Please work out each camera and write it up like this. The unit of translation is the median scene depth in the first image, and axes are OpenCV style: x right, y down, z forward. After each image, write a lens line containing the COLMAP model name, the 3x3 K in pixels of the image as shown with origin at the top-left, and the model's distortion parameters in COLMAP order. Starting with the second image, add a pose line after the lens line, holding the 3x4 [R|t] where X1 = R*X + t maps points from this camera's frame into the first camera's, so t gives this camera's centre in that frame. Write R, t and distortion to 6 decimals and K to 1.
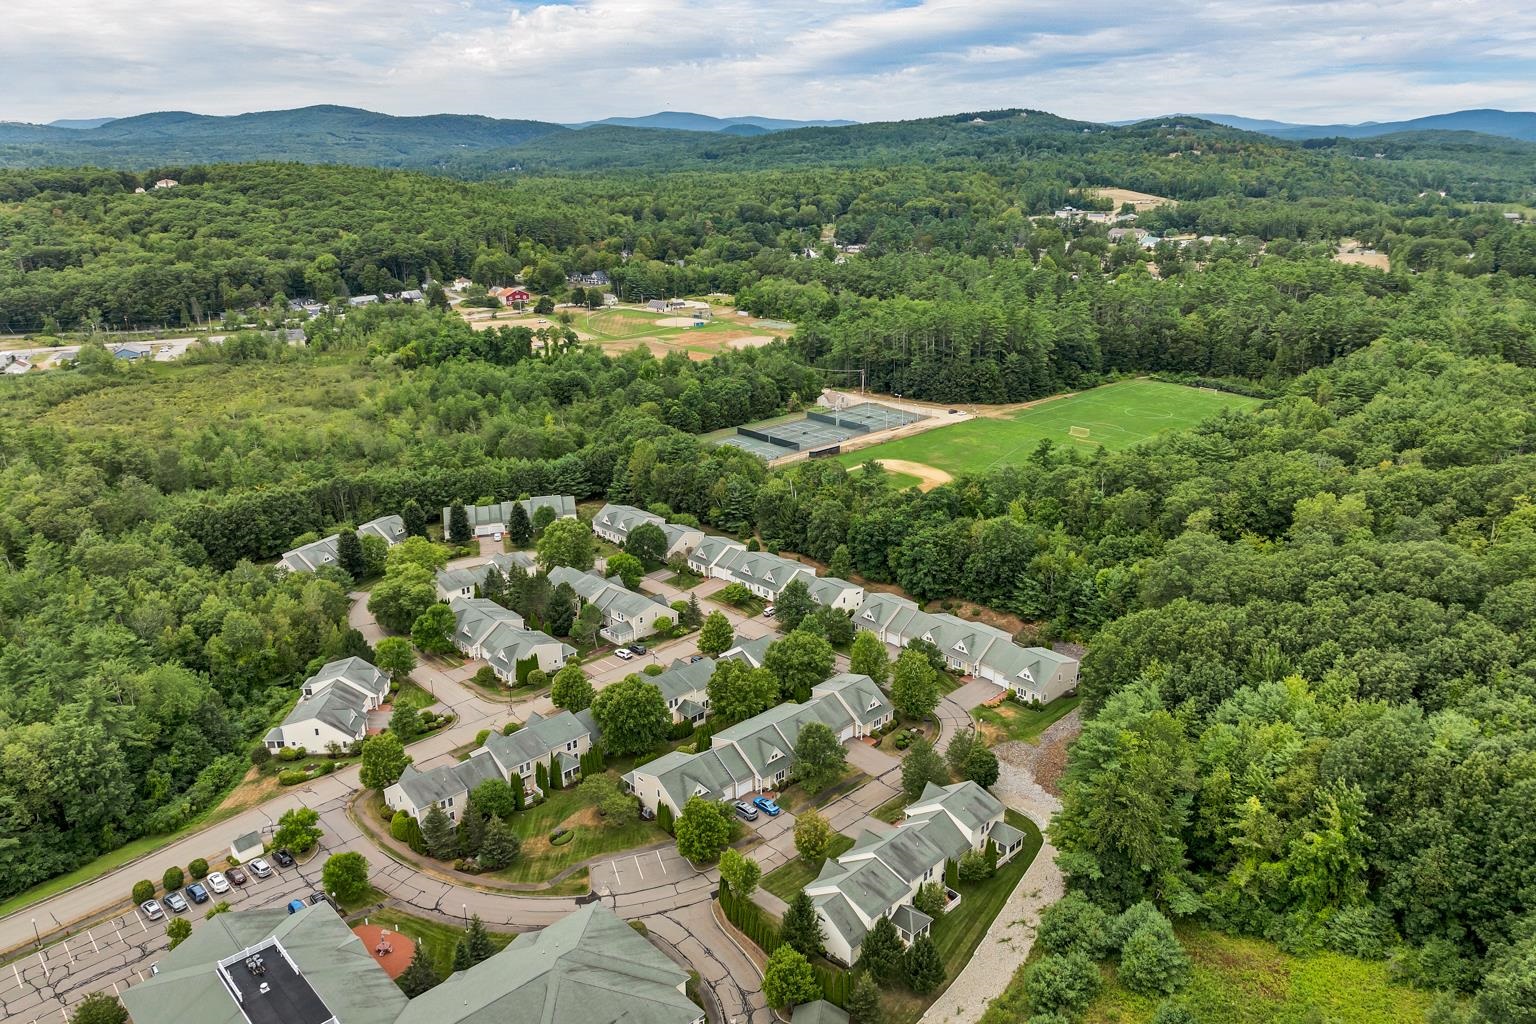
lens RADIAL K [[1090.3, 0, 768.0], [0, 1090.3, 512.0], [0, 0, 1]] dist [-0.019378, -0.042659]
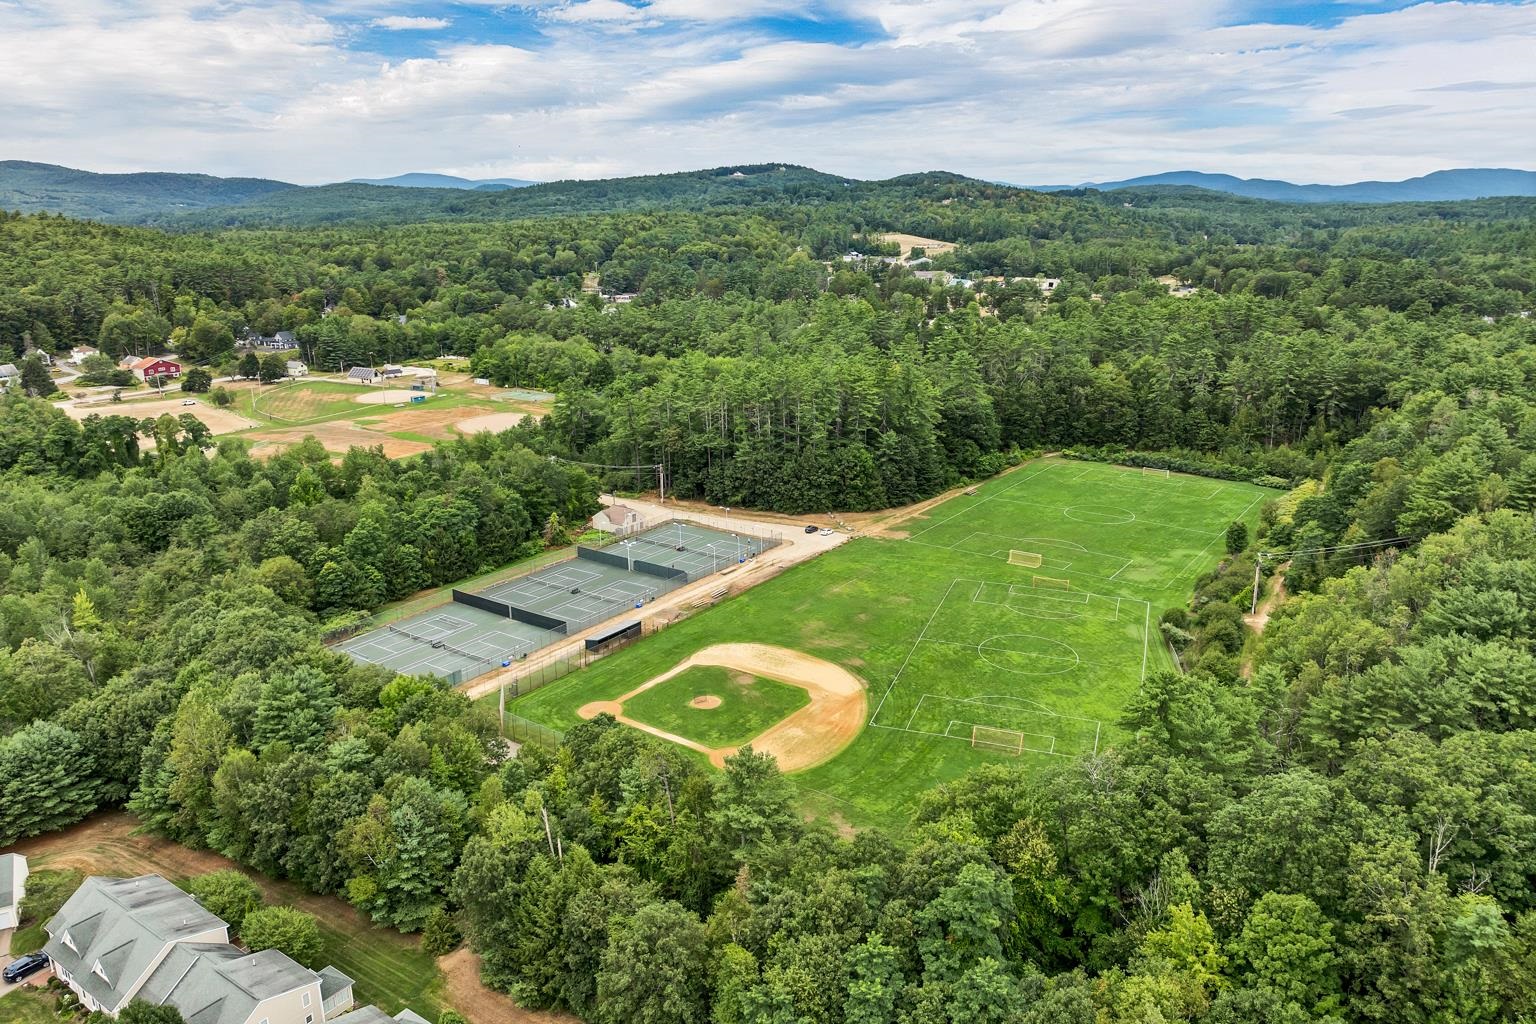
lens RADIAL K [[1090.3, 0, 768.0], [0, 1090.3, 512.0], [0, 0, 1]] dist [-0.019378, -0.042659]
pose [[0.977211, -0.055962, 0.204763, 0.010327], [0.066777, 0.996694, -0.046288, -0.046402], [-0.201495, 0.058906, 0.977717, 0.241037]]
